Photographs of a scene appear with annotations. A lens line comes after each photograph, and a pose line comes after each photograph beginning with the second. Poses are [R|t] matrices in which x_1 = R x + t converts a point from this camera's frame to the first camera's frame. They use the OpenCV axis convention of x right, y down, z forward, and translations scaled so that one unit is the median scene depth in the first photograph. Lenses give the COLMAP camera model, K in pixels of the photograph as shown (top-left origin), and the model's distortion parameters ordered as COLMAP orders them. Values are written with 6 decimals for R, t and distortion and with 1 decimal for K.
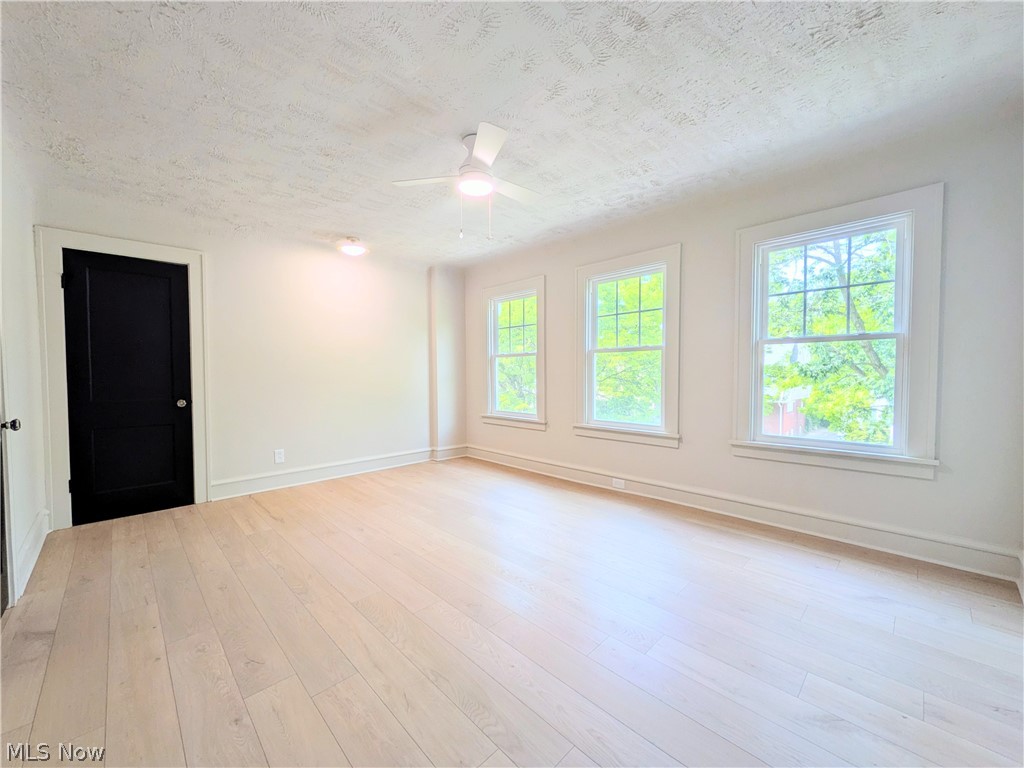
lens RADIAL K [[403.8, 0, 509.3], [0, 403.8, 387.4], [0, 0, 1]] dist [-0.001632, -0.000203]
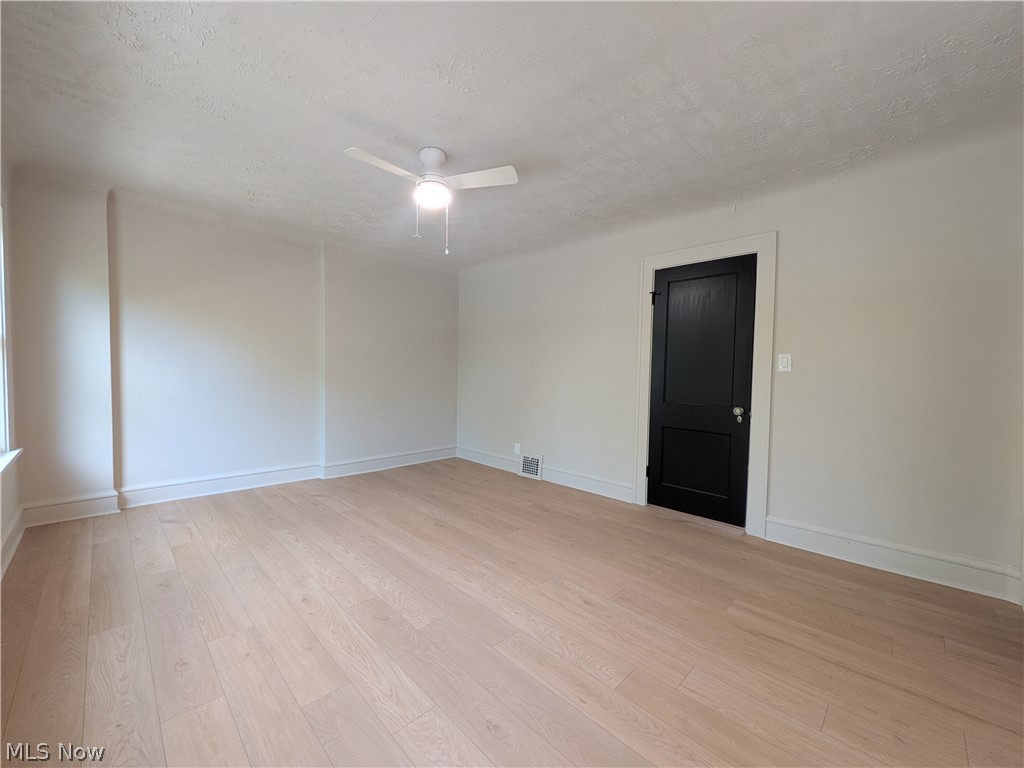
lens RADIAL K [[403.8, 0, 509.3], [0, 403.8, 387.4], [0, 0, 1]] dist [-0.001632, -0.000203]
pose [[-0.999830, -0.011567, -0.014362, -0.262867], [-0.012586, 0.997248, 0.073056, -0.079388], [0.013477, 0.073224, -0.997224, 2.006233]]
